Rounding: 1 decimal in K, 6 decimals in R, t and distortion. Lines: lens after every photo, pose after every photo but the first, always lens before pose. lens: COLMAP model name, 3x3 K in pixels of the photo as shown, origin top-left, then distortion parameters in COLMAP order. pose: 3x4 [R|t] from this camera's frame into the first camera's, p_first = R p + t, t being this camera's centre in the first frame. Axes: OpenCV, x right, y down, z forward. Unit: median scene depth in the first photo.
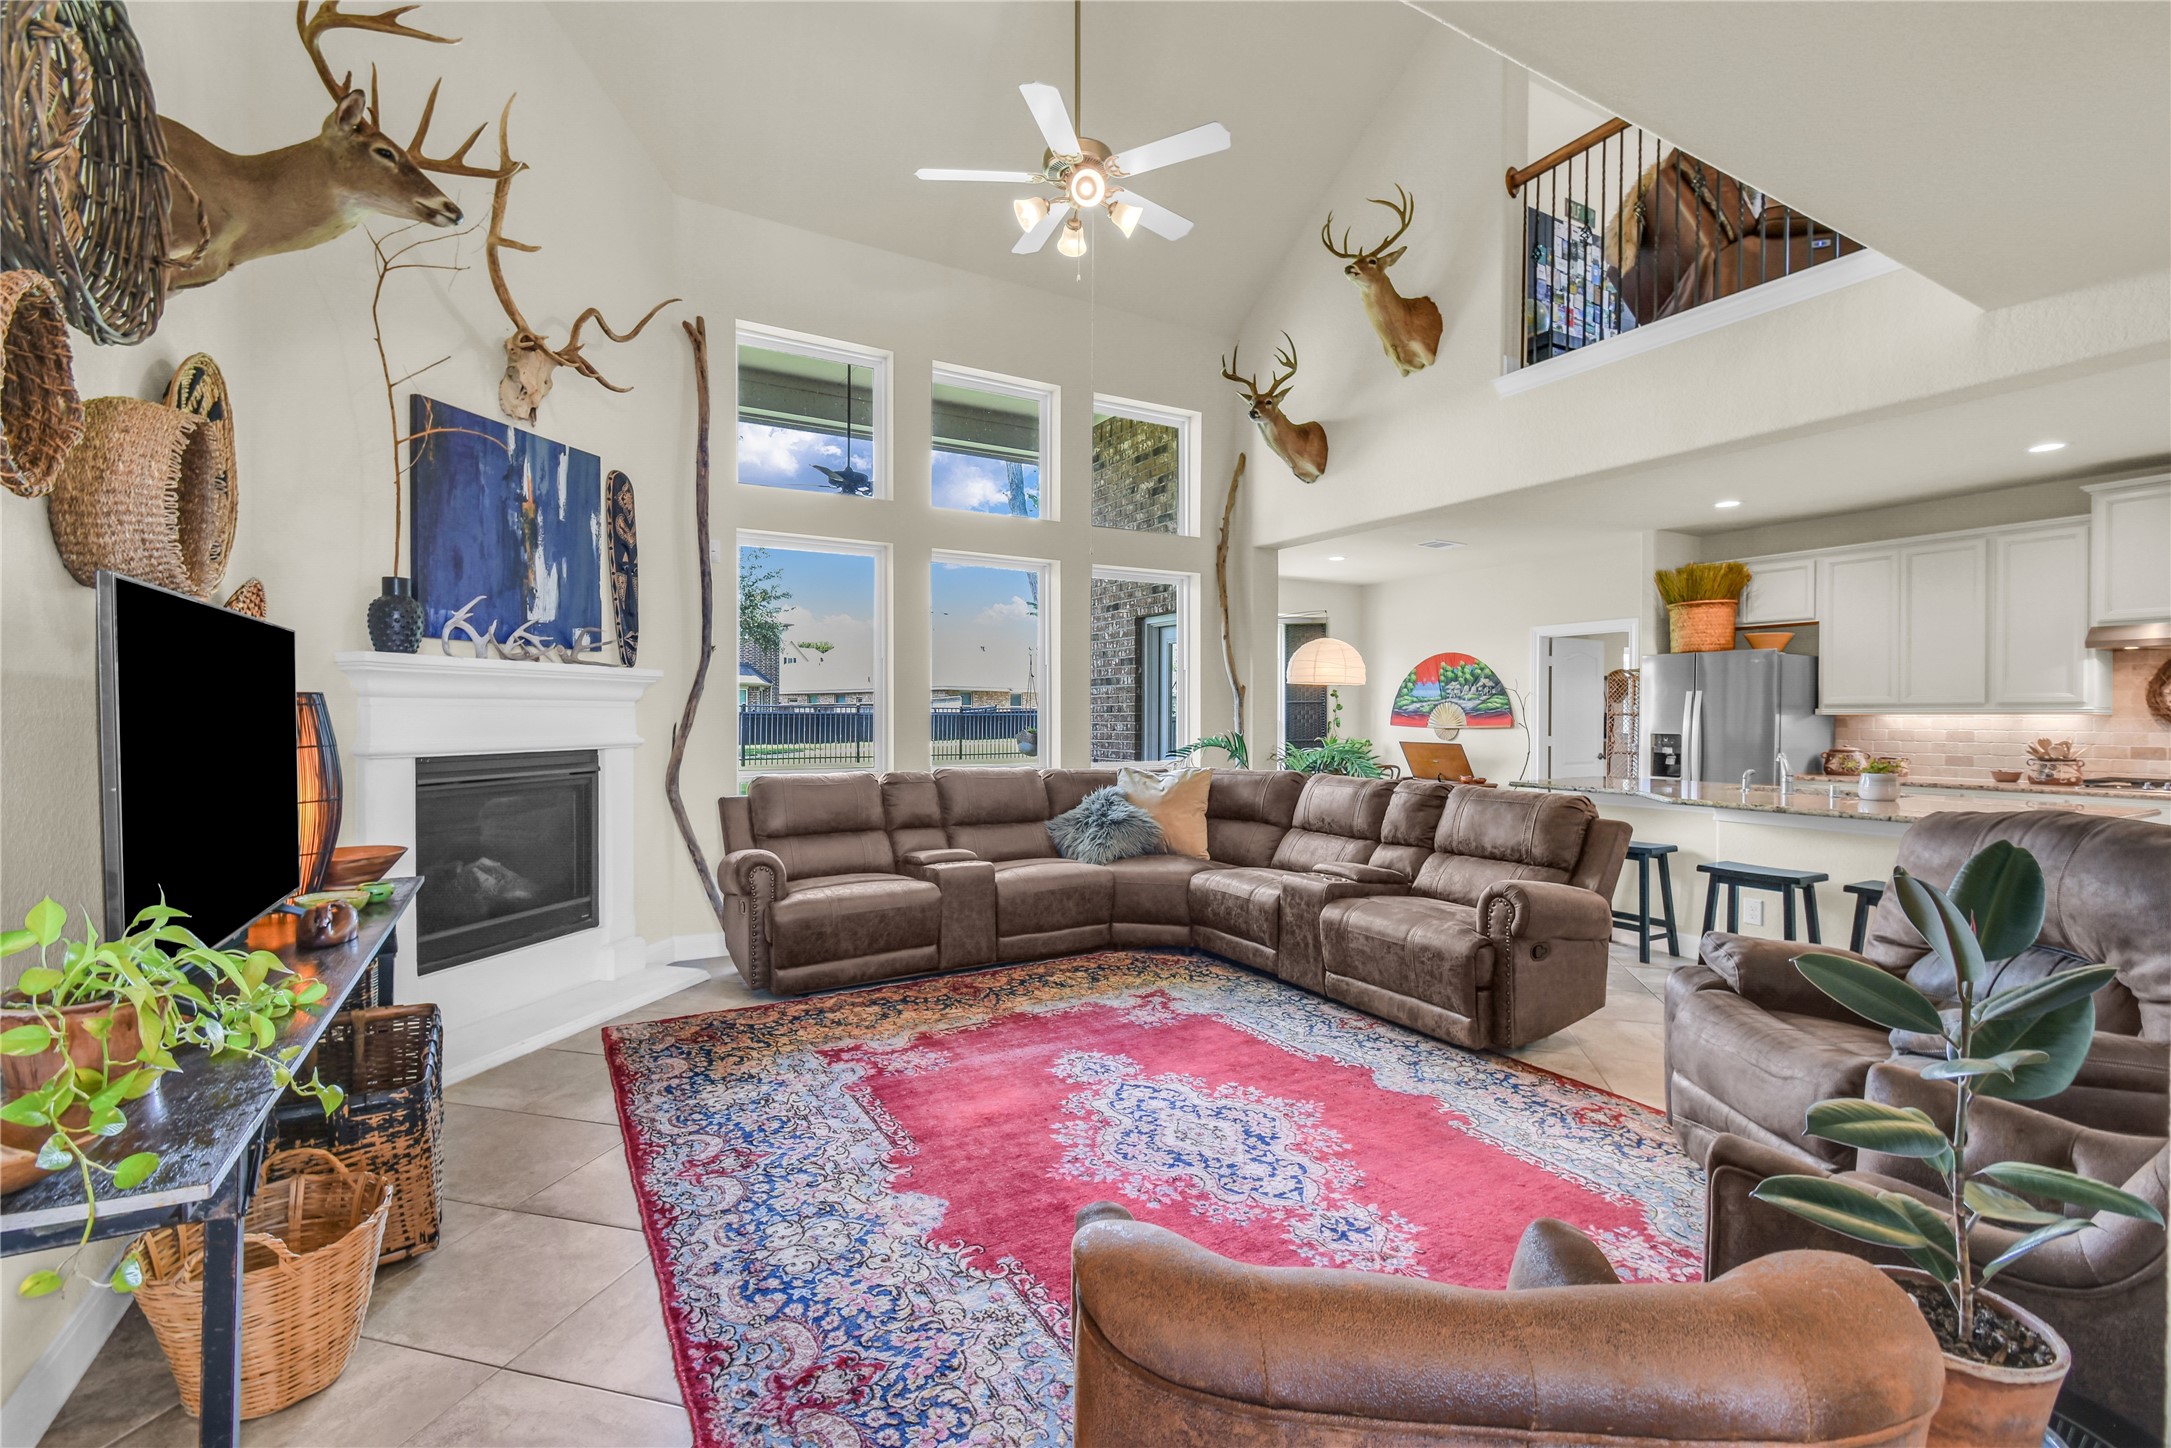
lens RADIAL K [[966.6, 0, 1086.5], [0, 966.6, 718.1], [0, 0, 1]] dist [0.010511, -0.000143]
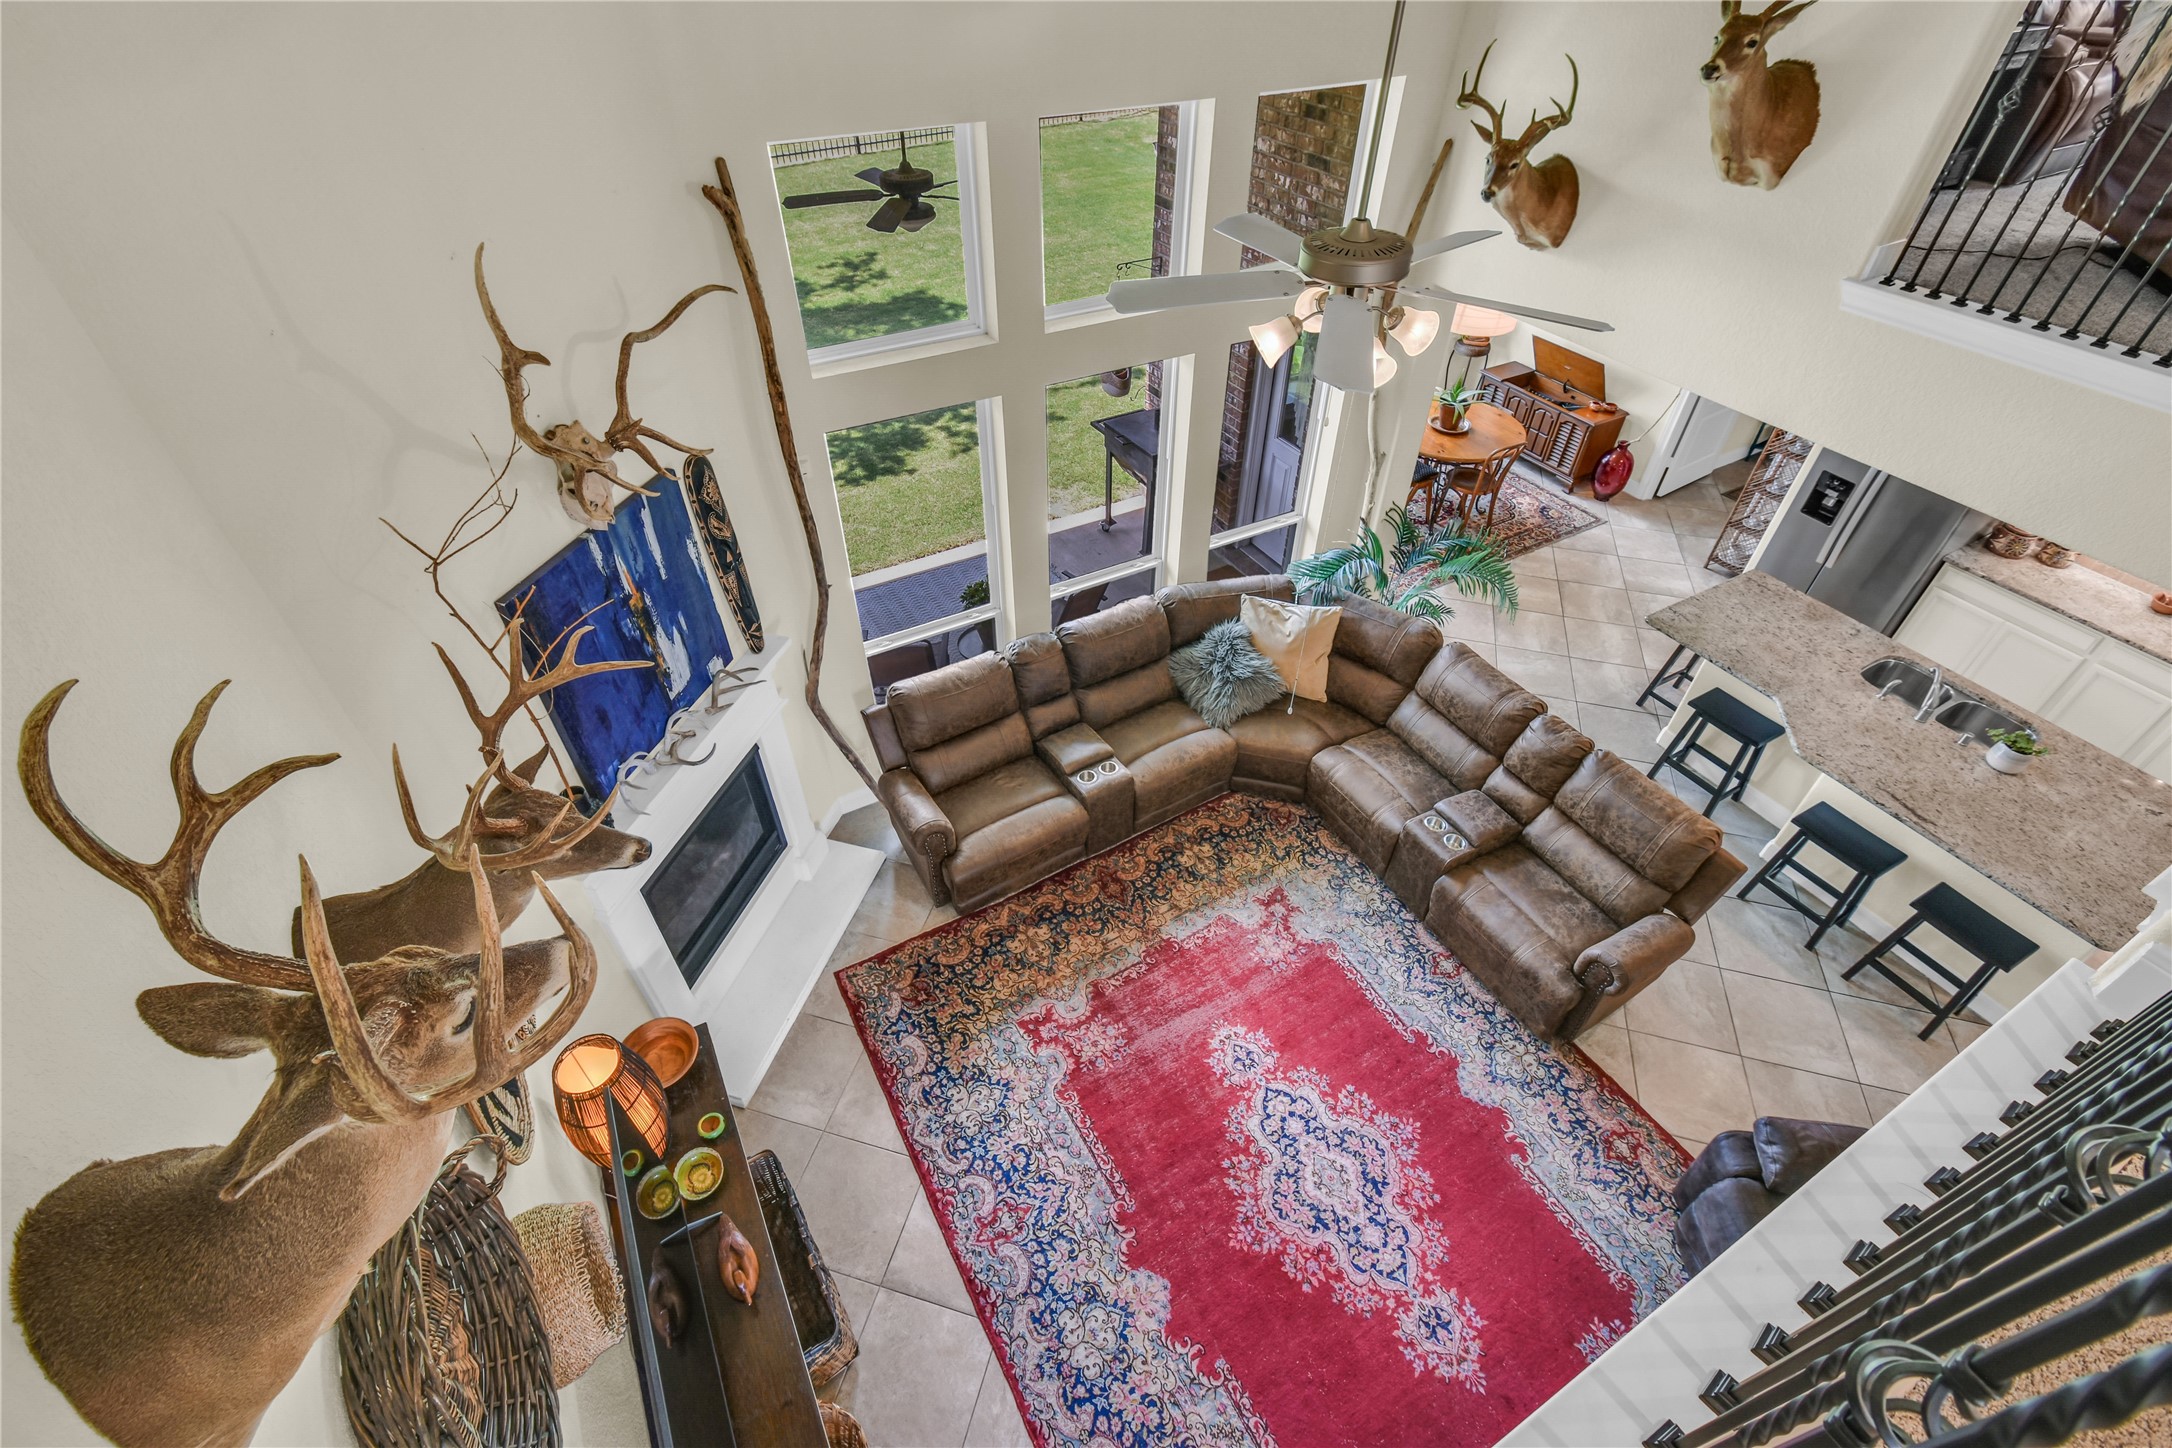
lens RADIAL K [[966.9, 0, 1086.6], [0, 966.9, 721.5], [0, 0, 1]] dist [0.013435, -0.006838]
pose [[0.999967, 0.007204, -0.003788, -0.173280], [-0.002825, 0.743655, 0.668557, -0.733836], [0.007634, -0.668524, 0.743651, 0.296547]]
